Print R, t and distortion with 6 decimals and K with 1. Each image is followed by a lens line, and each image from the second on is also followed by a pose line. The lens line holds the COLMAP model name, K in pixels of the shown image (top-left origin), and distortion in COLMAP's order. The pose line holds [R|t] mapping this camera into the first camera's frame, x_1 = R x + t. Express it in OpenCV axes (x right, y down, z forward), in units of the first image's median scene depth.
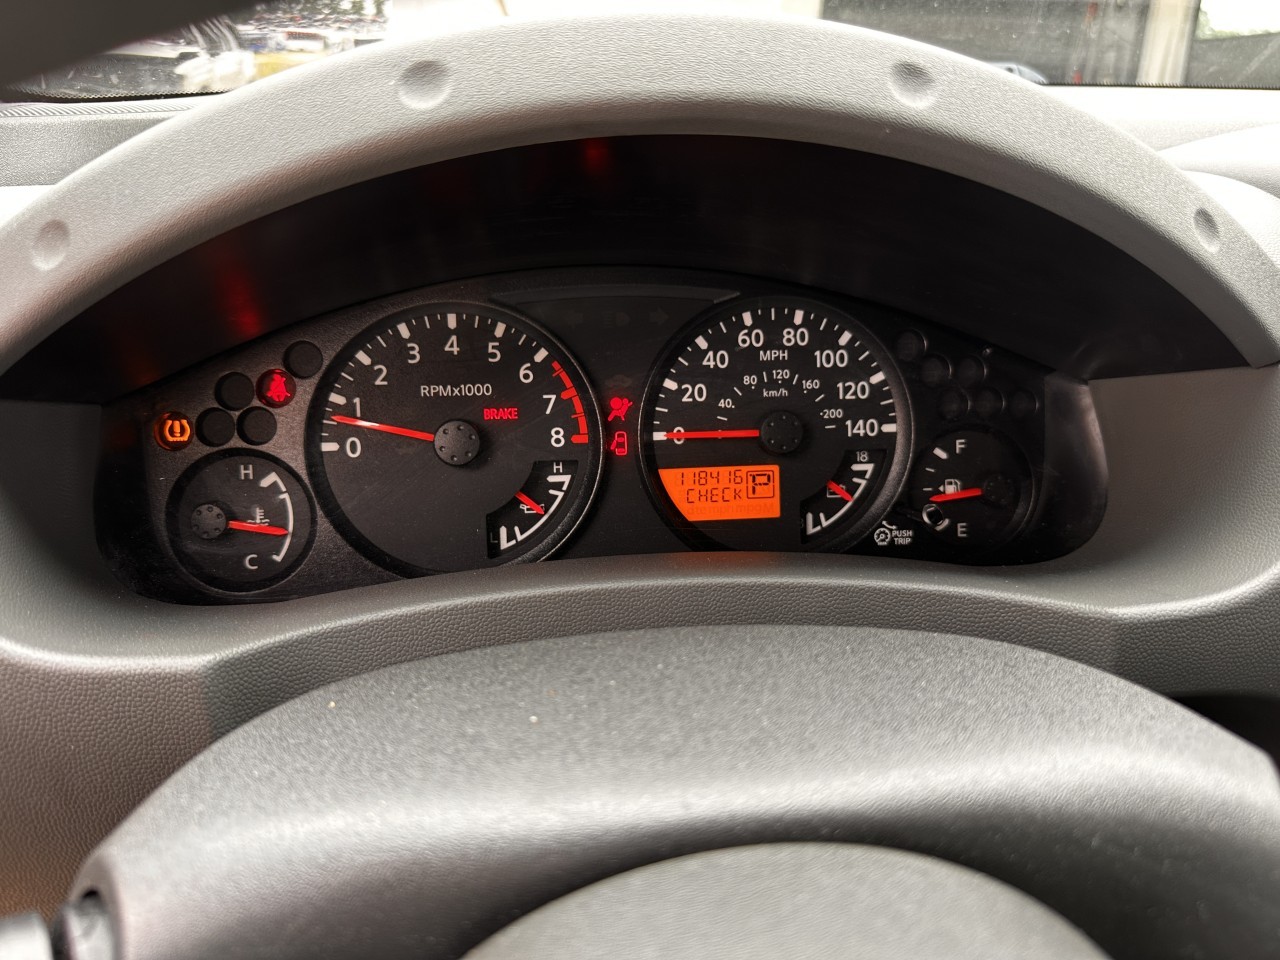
lens RADIAL K [[908.3, 0, 639.5], [0, 908.3, 502.6], [0, 0, 1]] dist [0.021313, -0.012867]
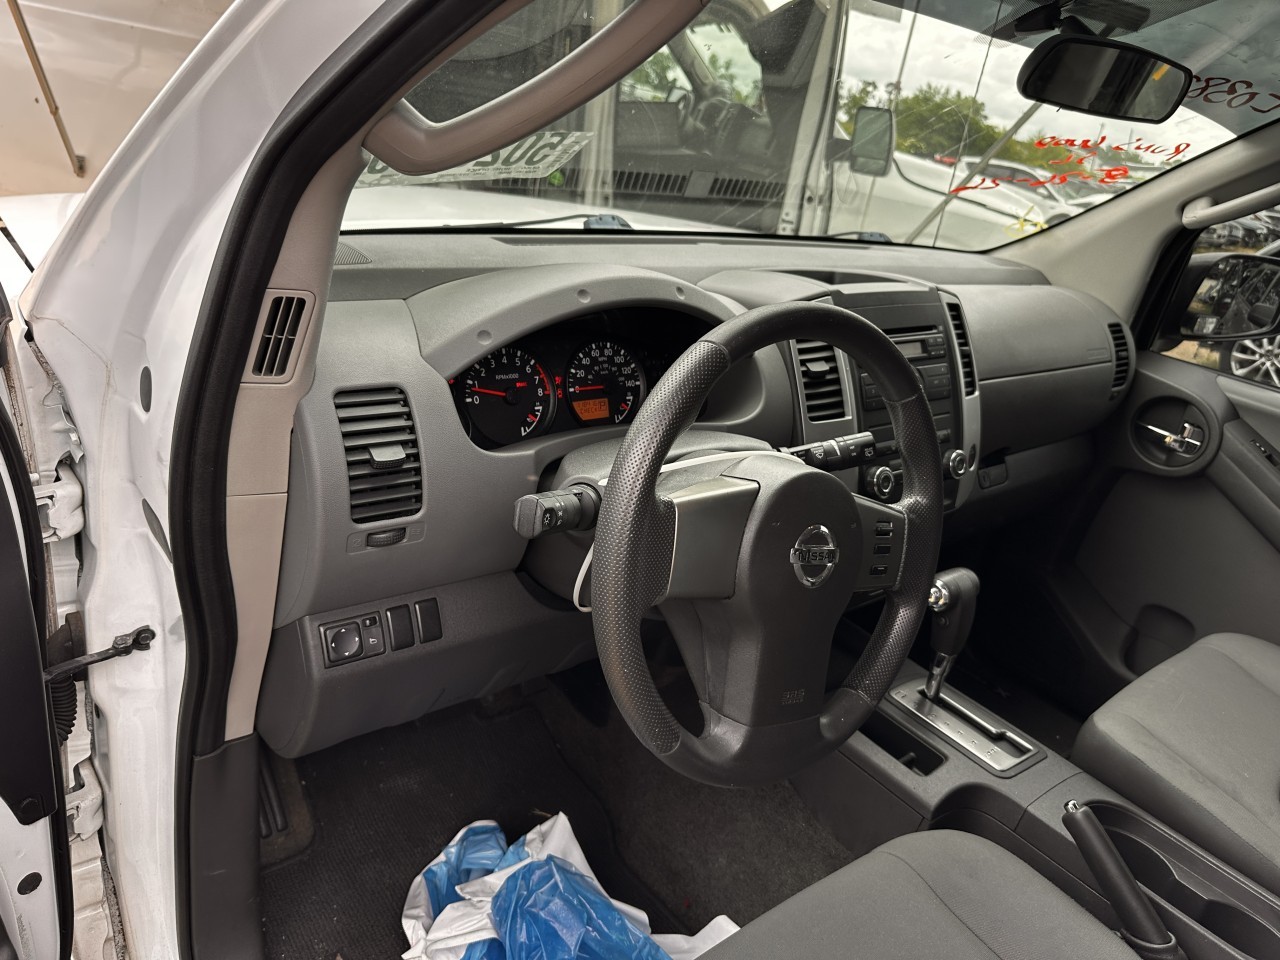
lens RADIAL K [[908.3, 0, 639.5], [0, 908.3, 502.6], [0, 0, 1]] dist [0.021313, -0.012867]
pose [[0.832202, -0.123126, 0.540629, -1.326862], [0.119202, 0.991963, 0.042424, 0.172135], [-0.541507, 0.029139, 0.840191, -1.403890]]
